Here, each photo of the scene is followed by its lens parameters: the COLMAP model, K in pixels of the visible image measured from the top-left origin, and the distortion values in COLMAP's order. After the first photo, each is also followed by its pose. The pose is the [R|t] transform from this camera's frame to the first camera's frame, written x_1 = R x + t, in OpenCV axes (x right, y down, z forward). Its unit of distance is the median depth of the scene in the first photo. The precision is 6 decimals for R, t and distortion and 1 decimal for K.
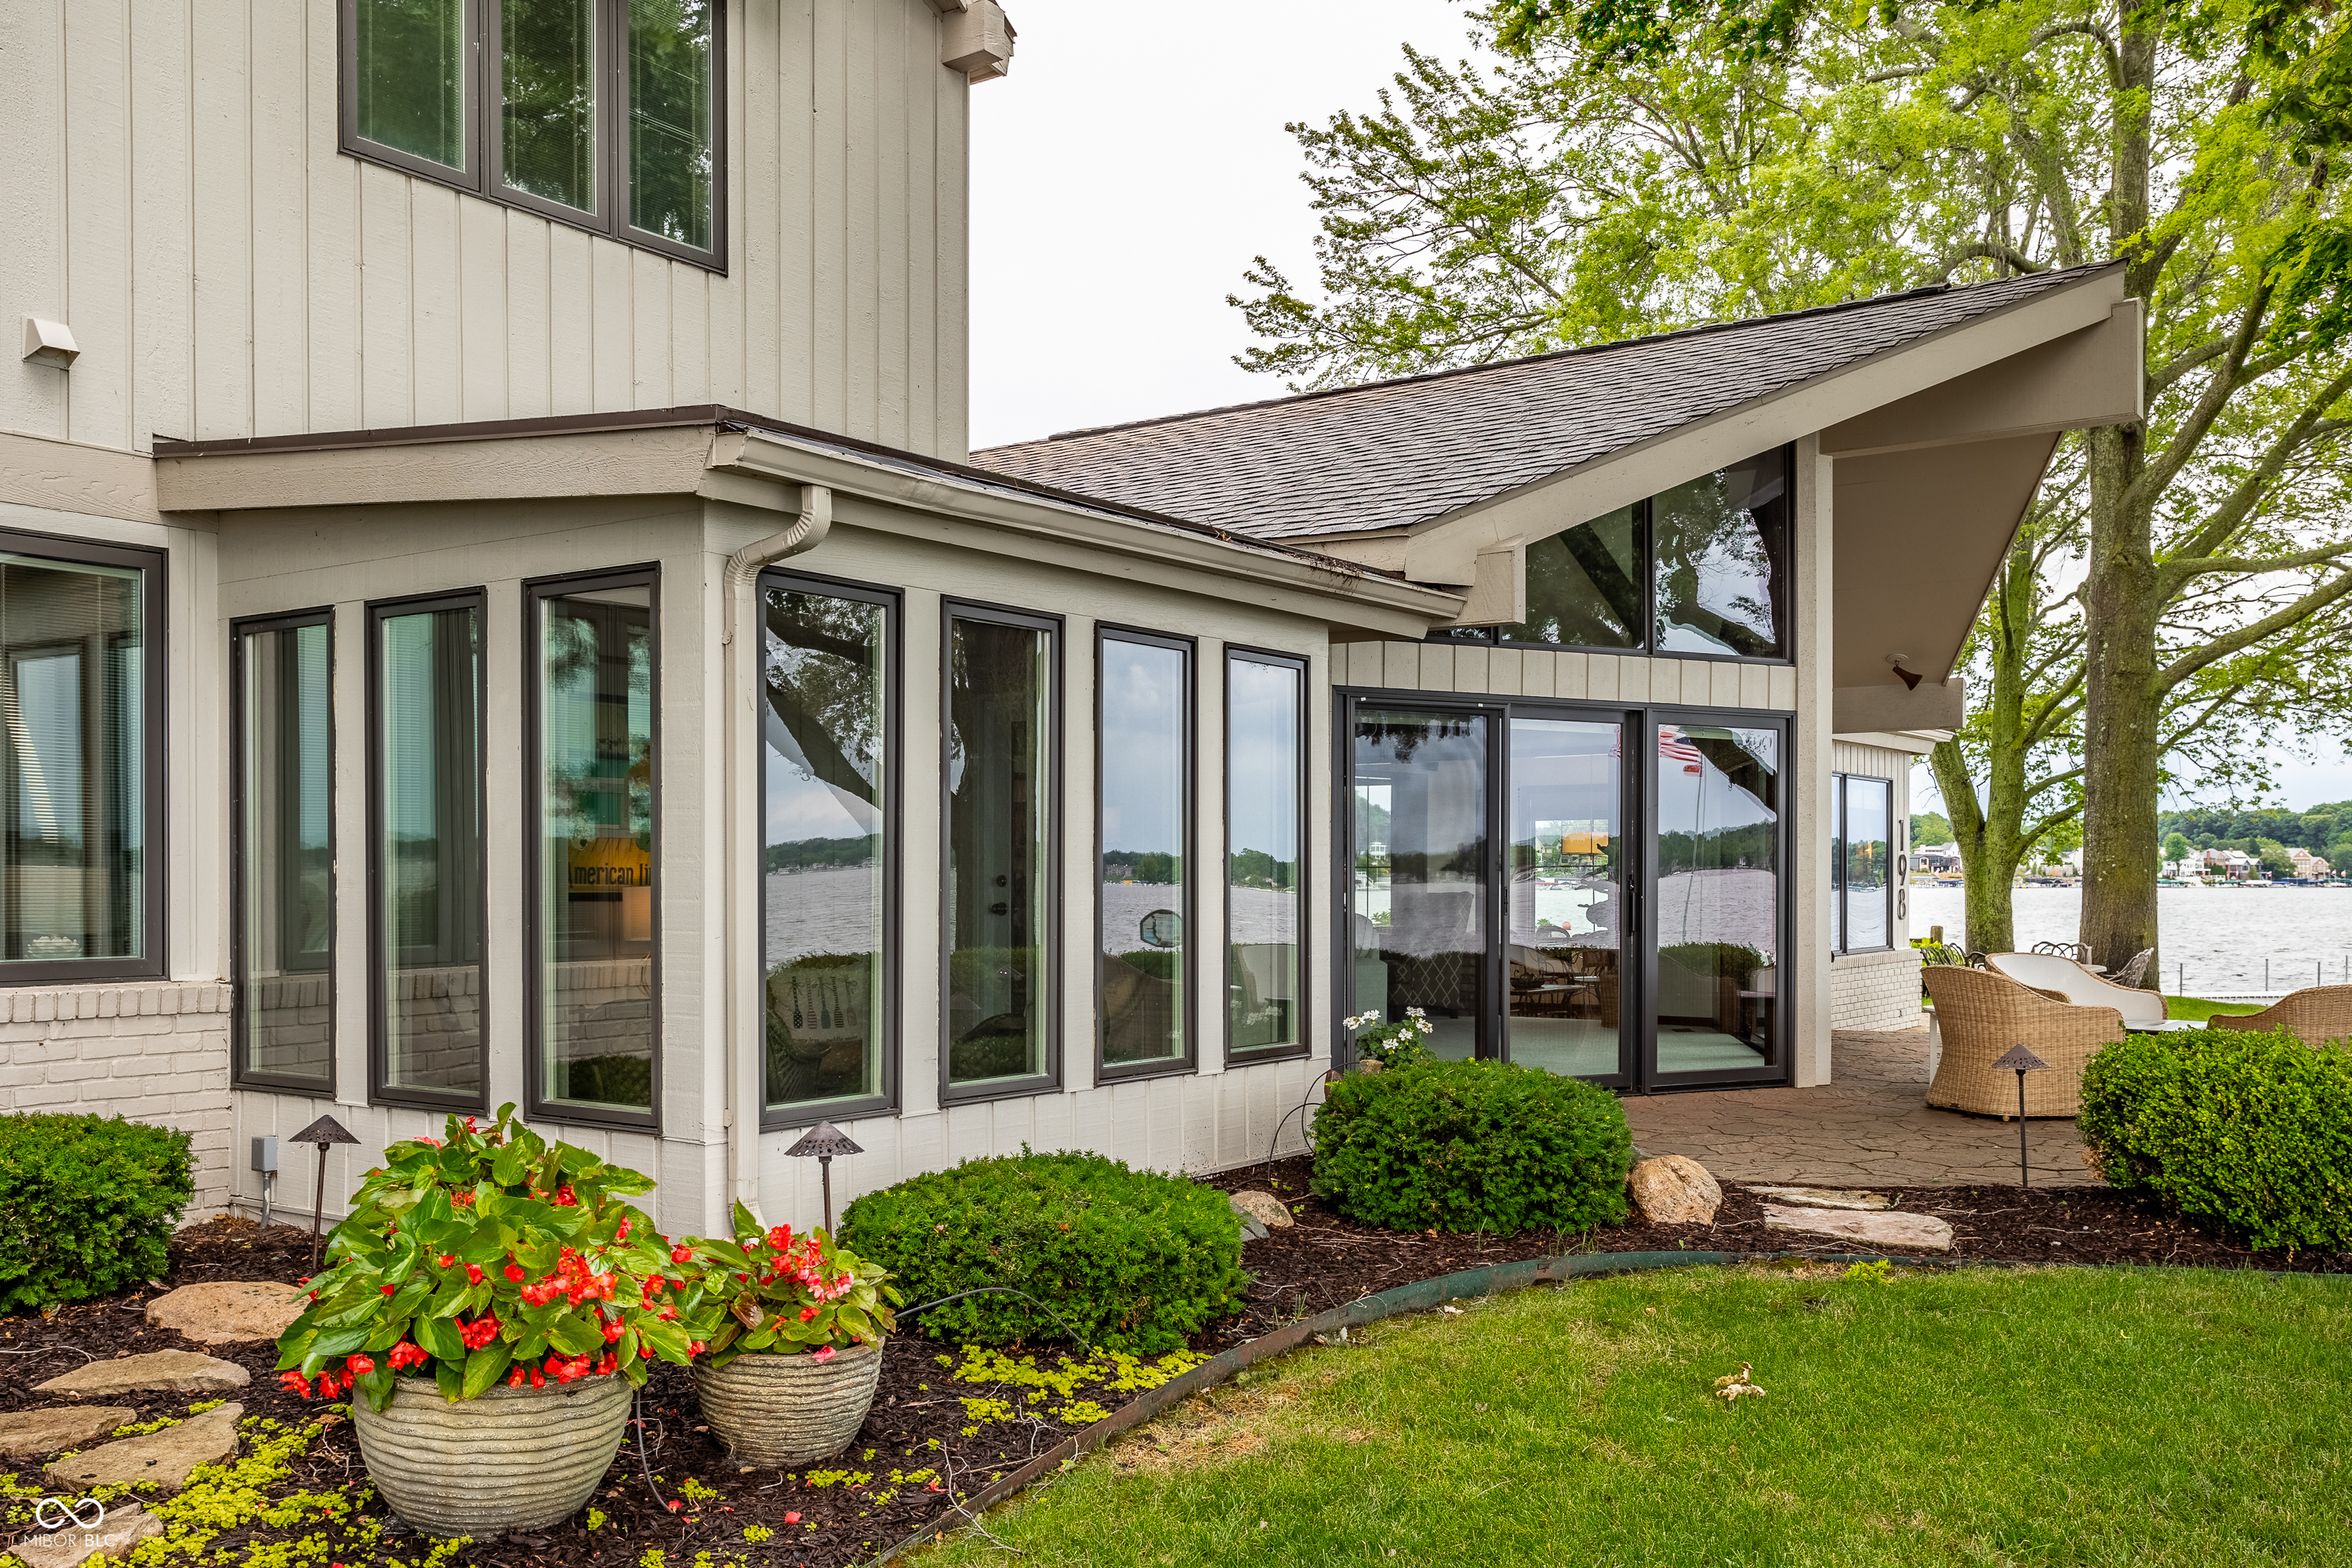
lens RADIAL K [[2165.4, 0, 1169.3], [0, 2165.4, 923.0], [0, 0, 1]] dist [0.012529, 0.090699]
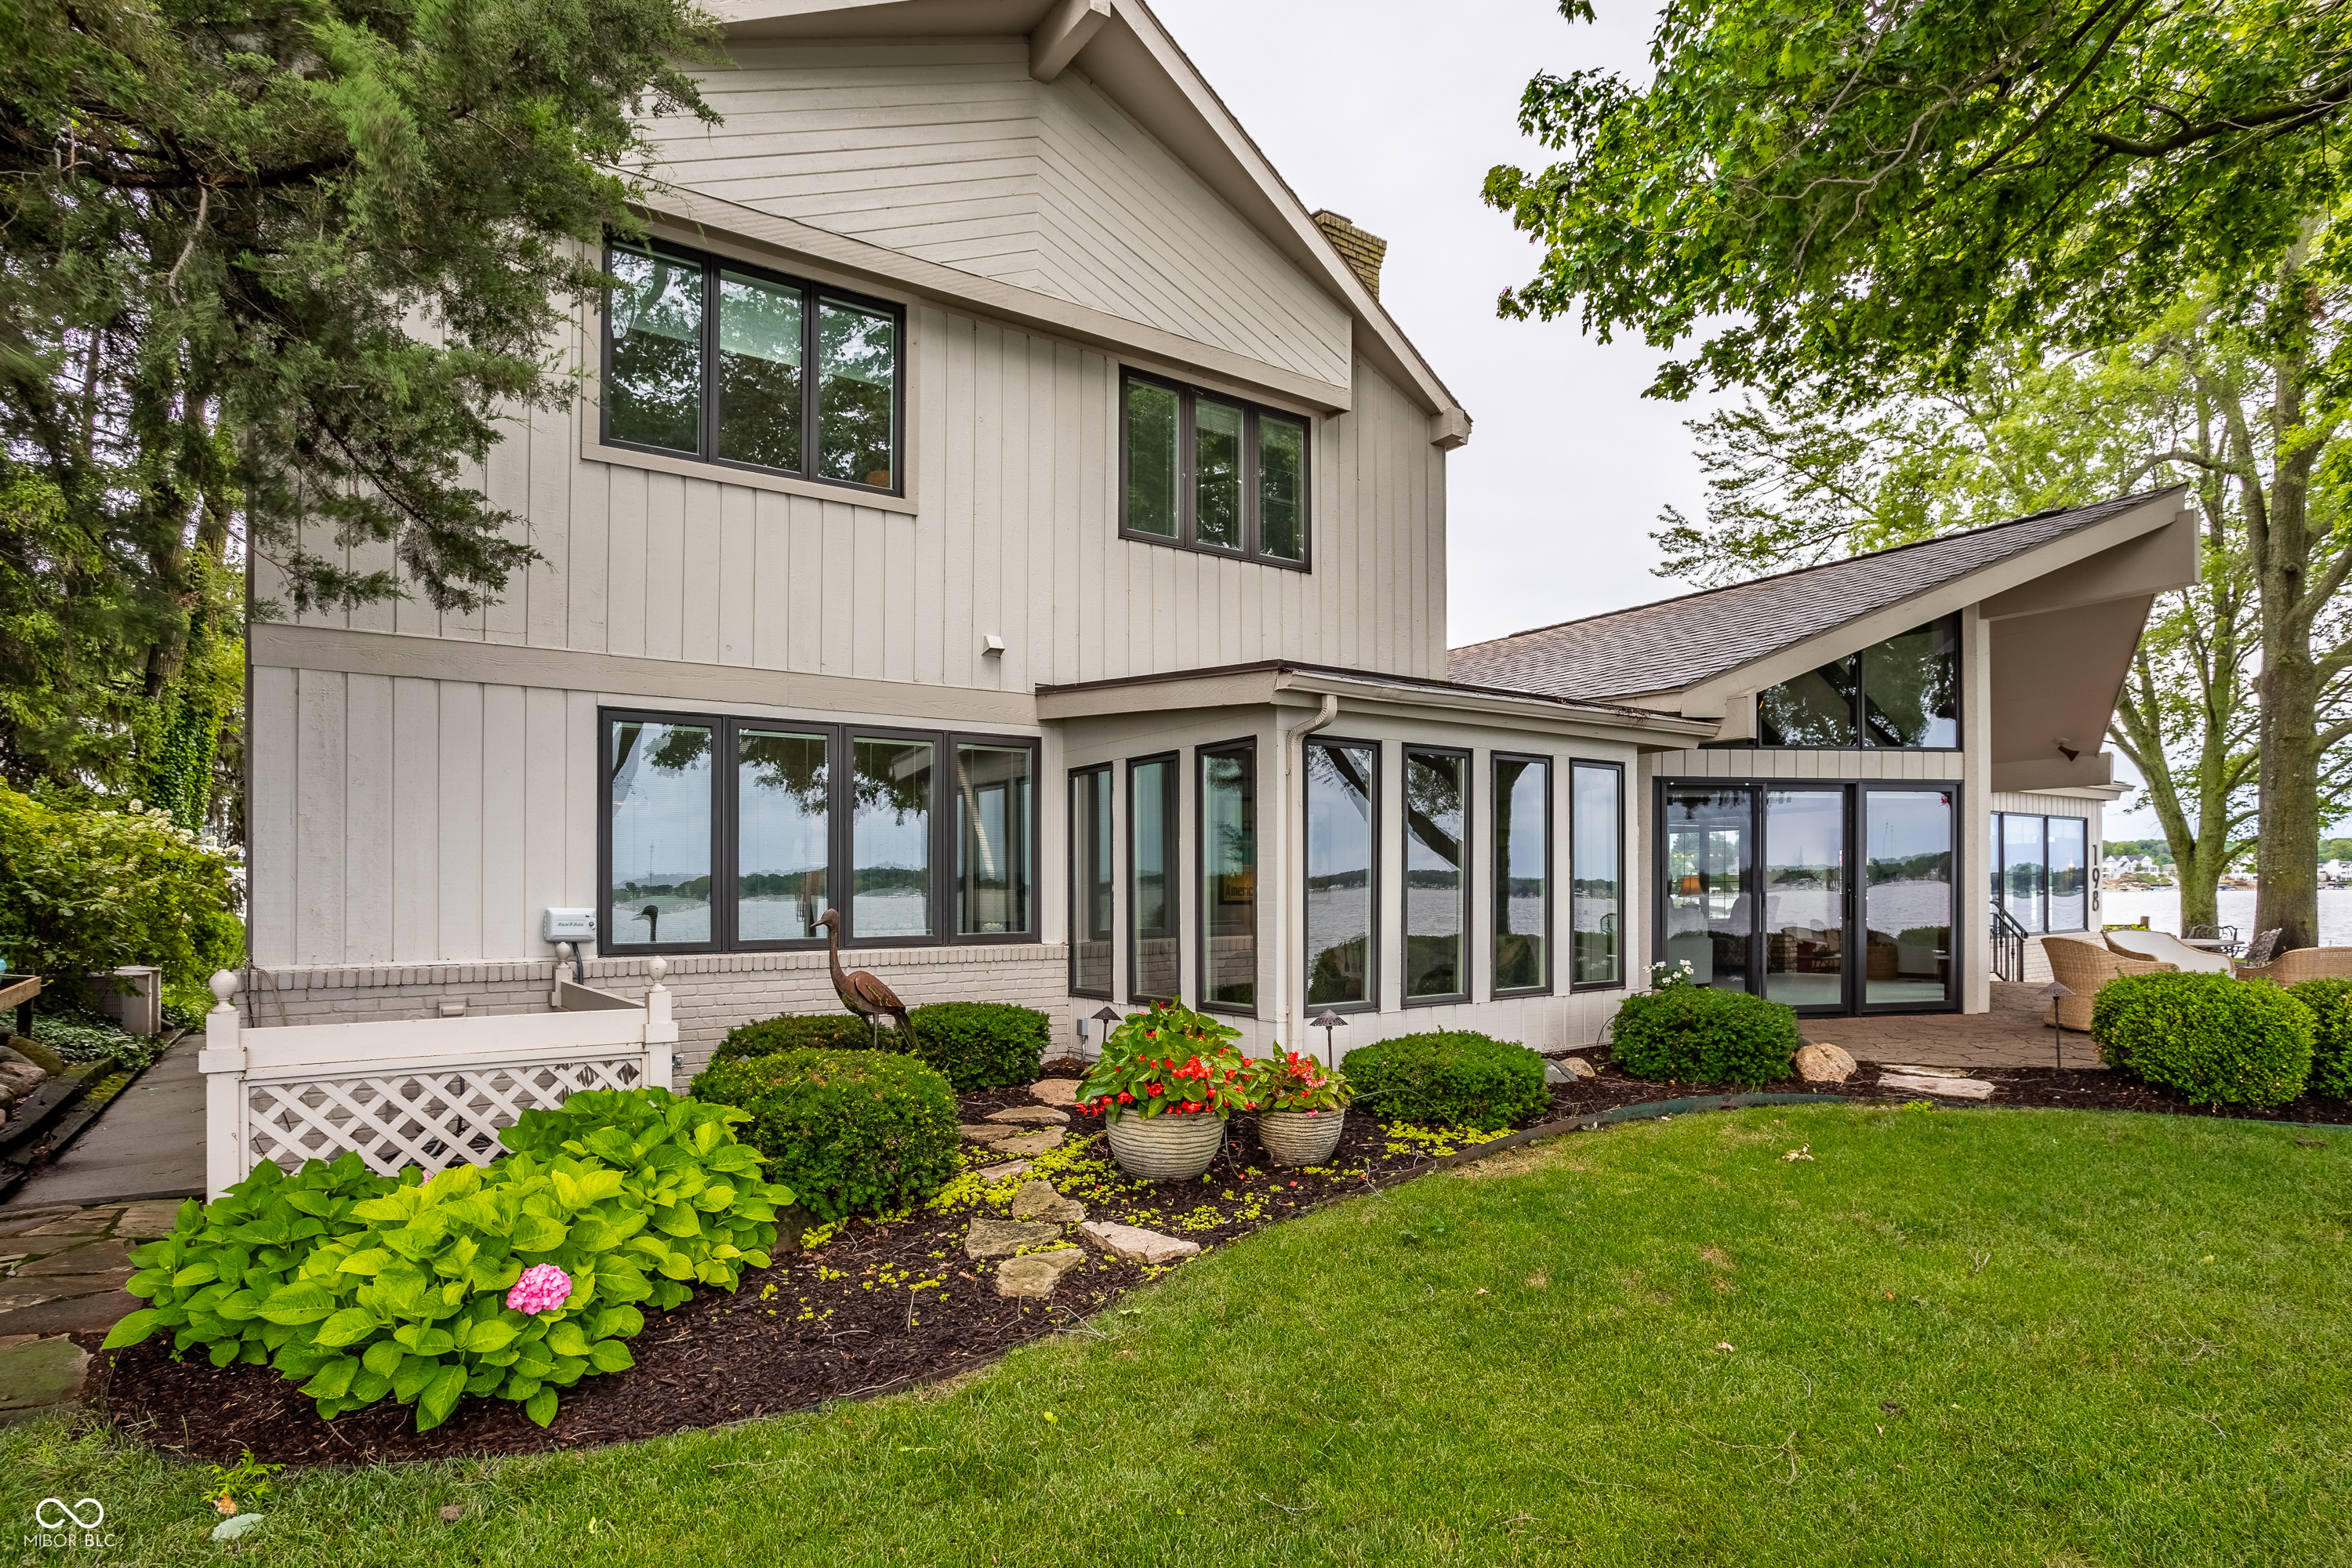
lens RADIAL K [[1266.8, 0, 1179.4], [0, 1266.8, 896.4], [0, 0, 1]] dist [-0.002264, 0.000276]
pose [[0.946461, -0.011237, -0.322621, 0.072672], [0.005280, 0.999799, -0.019334, 0.006138], [0.322774, 0.016595, 0.946331, -0.133003]]
